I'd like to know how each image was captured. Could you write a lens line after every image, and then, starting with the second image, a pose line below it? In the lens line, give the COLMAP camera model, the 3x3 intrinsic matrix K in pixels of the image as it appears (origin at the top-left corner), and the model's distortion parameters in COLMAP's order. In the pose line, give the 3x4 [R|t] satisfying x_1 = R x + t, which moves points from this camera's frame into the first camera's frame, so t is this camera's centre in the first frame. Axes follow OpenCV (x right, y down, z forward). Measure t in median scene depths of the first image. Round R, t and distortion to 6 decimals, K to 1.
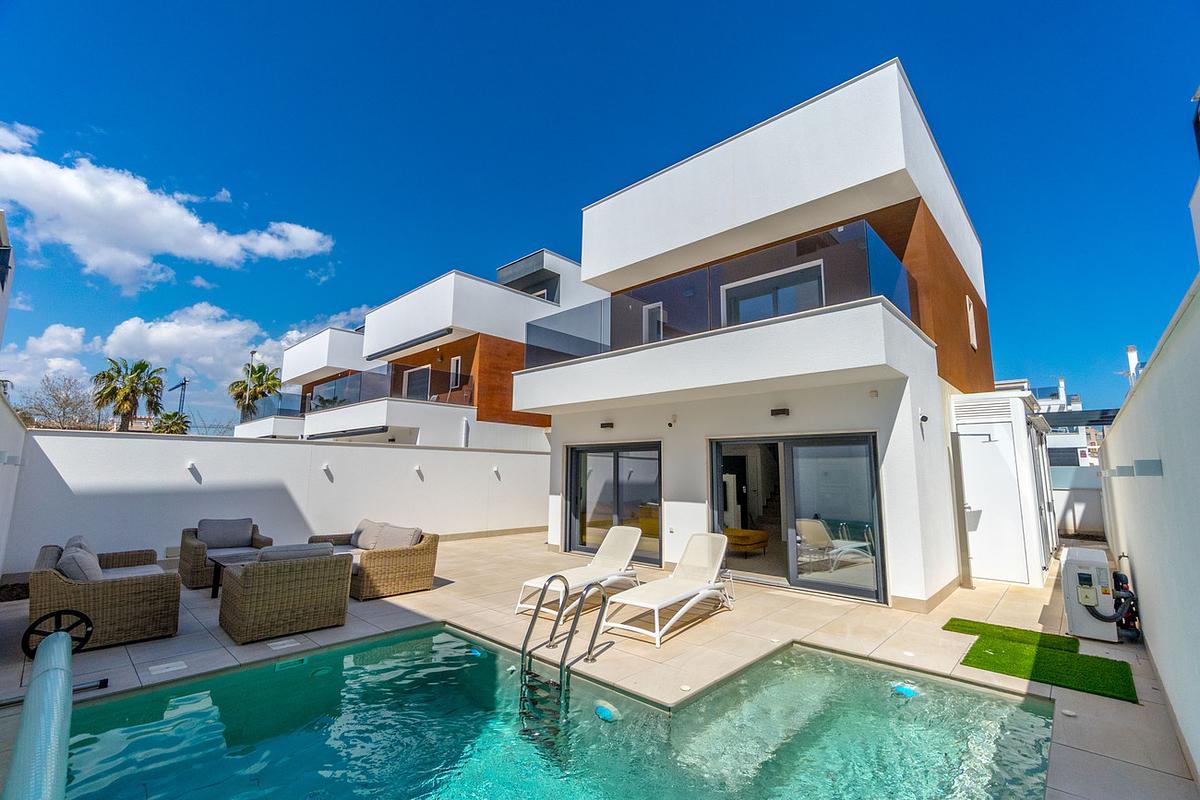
lens RADIAL K [[510.3, 0, 602.5], [0, 510.3, 399.3], [0, 0, 1]] dist [-0.007600, -0.000058]
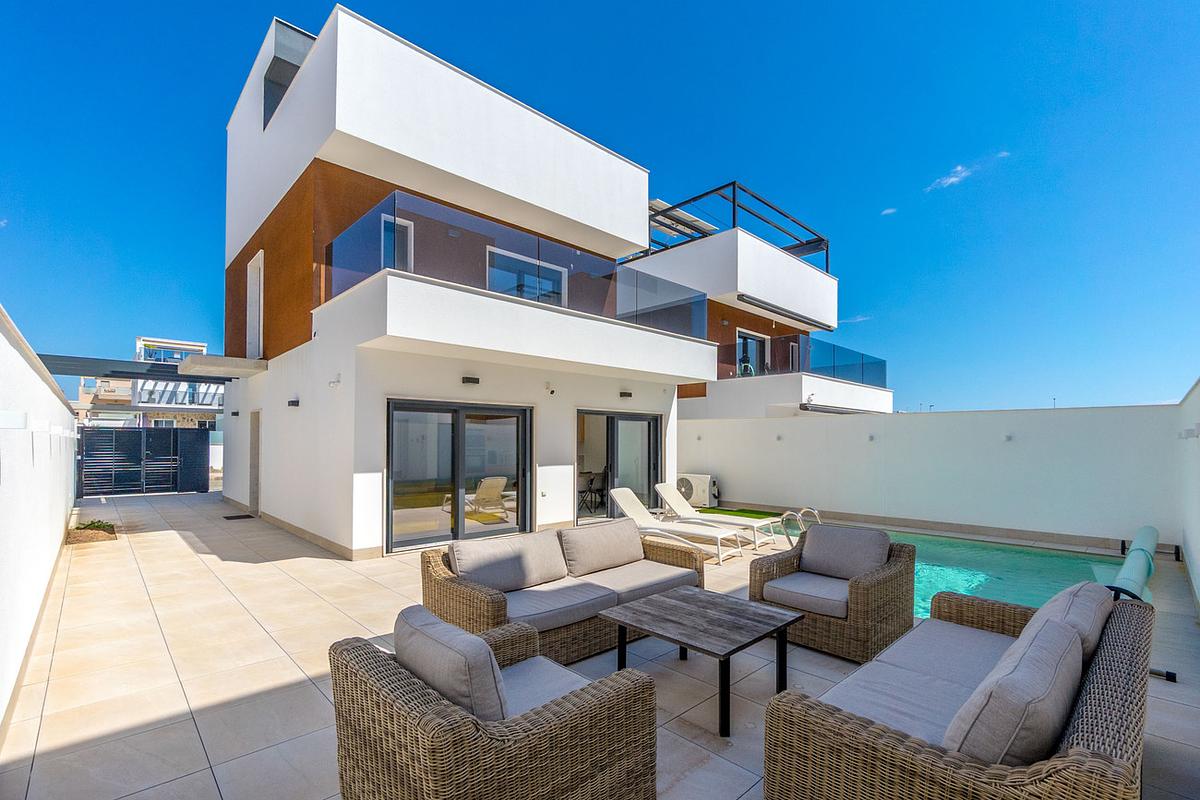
lens RADIAL K [[529.9, 0, 606.6], [0, 529.9, 437.1], [0, 0, 1]] dist [-0.003049, -0.000510]
pose [[0.054329, -0.001099, 0.998522, -0.913248], [-0.146033, 0.989239, 0.009035, 0.112943], [-0.987787, -0.146308, 0.053584, 0.819347]]
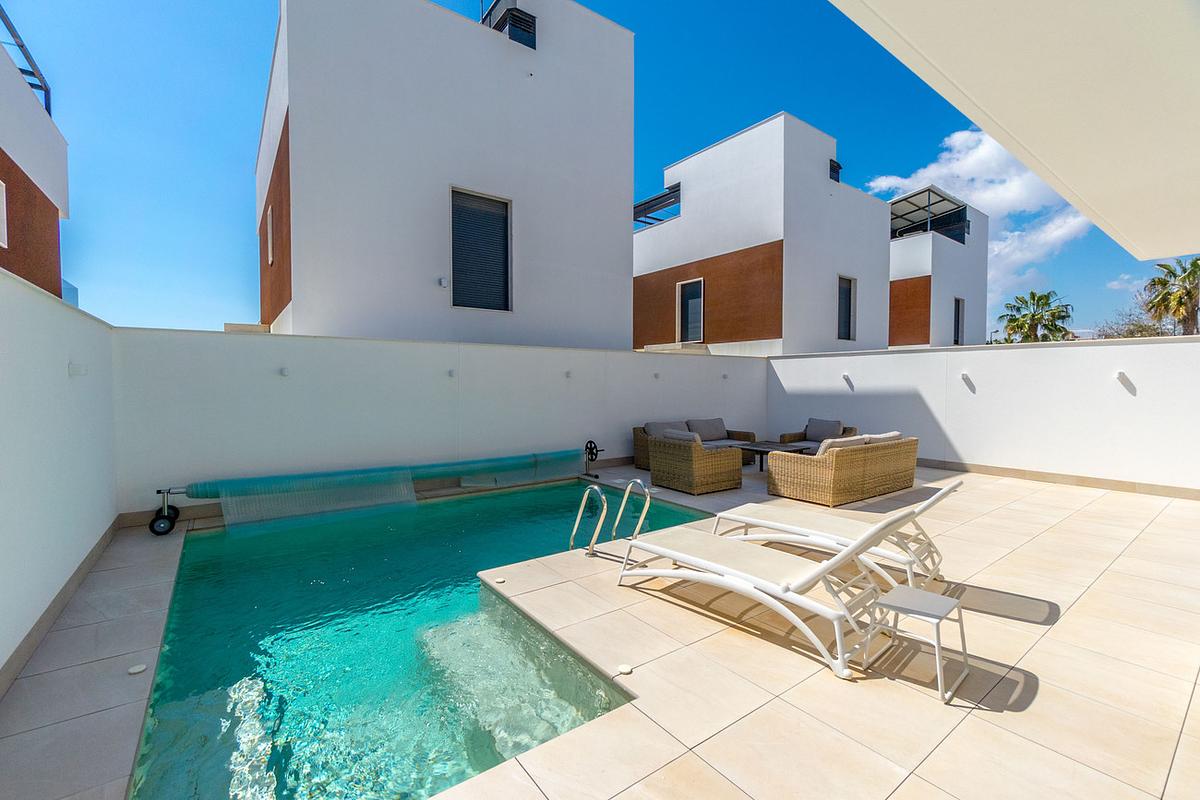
lens RADIAL K [[510.3, 0, 602.5], [0, 510.3, 399.3], [0, 0, 1]] dist [-0.007600, -0.000058]
pose [[-0.182714, 0.025652, -0.982831, 0.489582], [0.138819, 0.990318, 0.000041, 0.099960], [0.973317, -0.136428, -0.184506, 0.624063]]
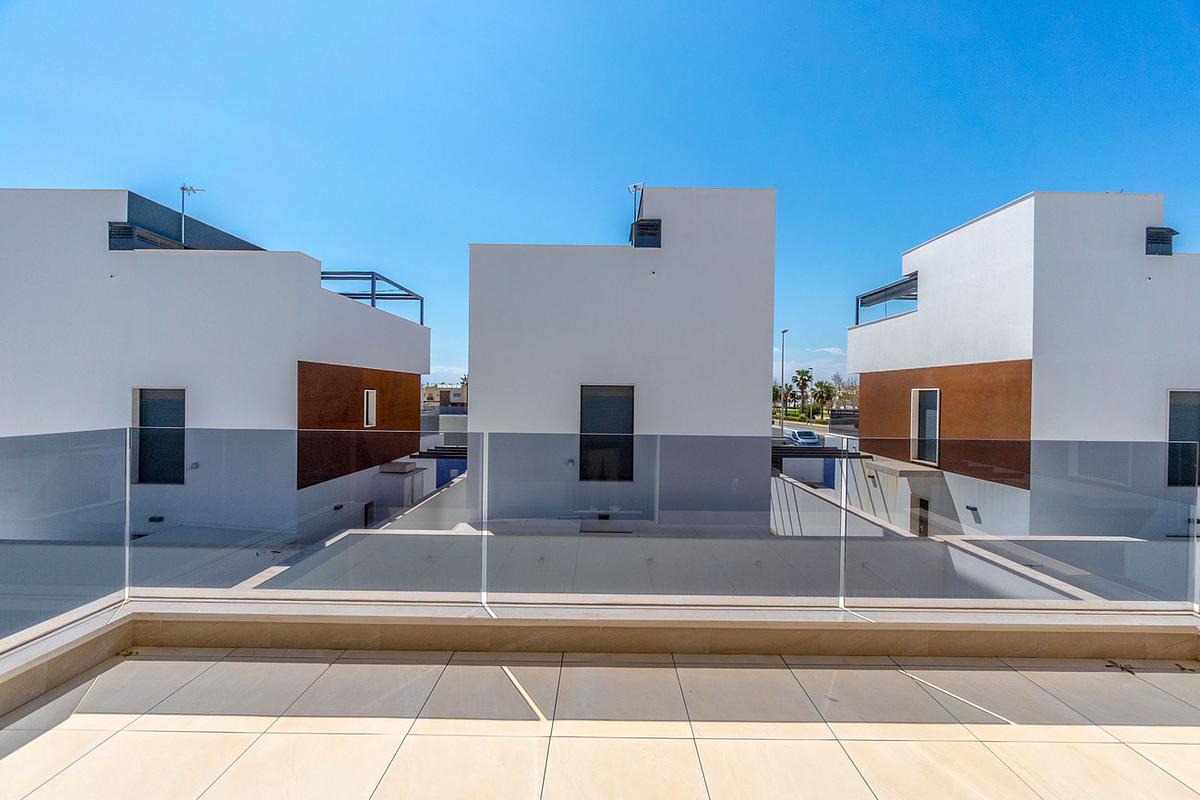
lens RADIAL K [[522.5, 0, 604.2], [0, 522.5, 399.3], [0, 0, 1]] dist [-0.002276, 0.000141]
pose [[-0.728554, -0.010811, -0.684903, 0.371389], [0.077729, 0.992112, -0.098343, -0.203256], [0.680564, -0.124885, -0.721968, 1.178551]]
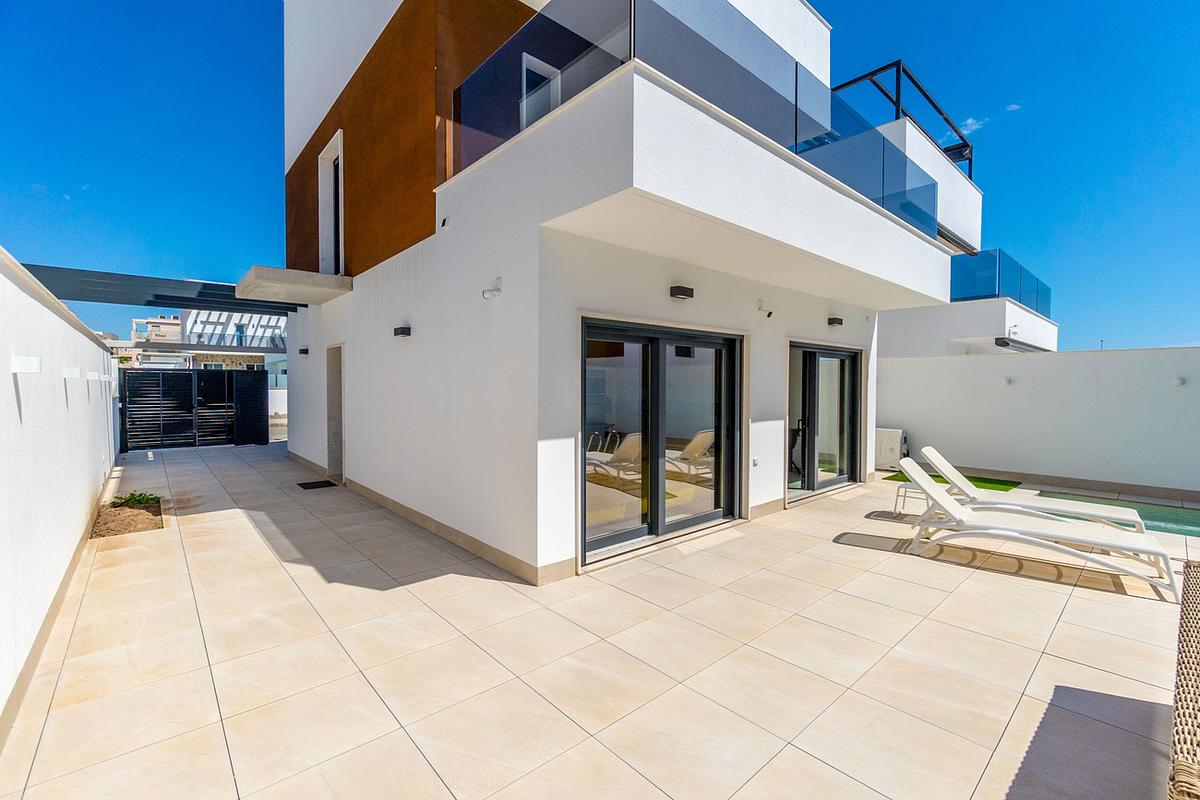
lens RADIAL K [[510.3, 0, 602.5], [0, 510.3, 399.3], [0, 0, 1]] dist [-0.007600, -0.000058]
pose [[0.096009, -0.037319, 0.994681, -0.583787], [-0.145369, 0.988057, 0.051102, 0.161704], [-0.984708, -0.149502, 0.089438, 1.140156]]
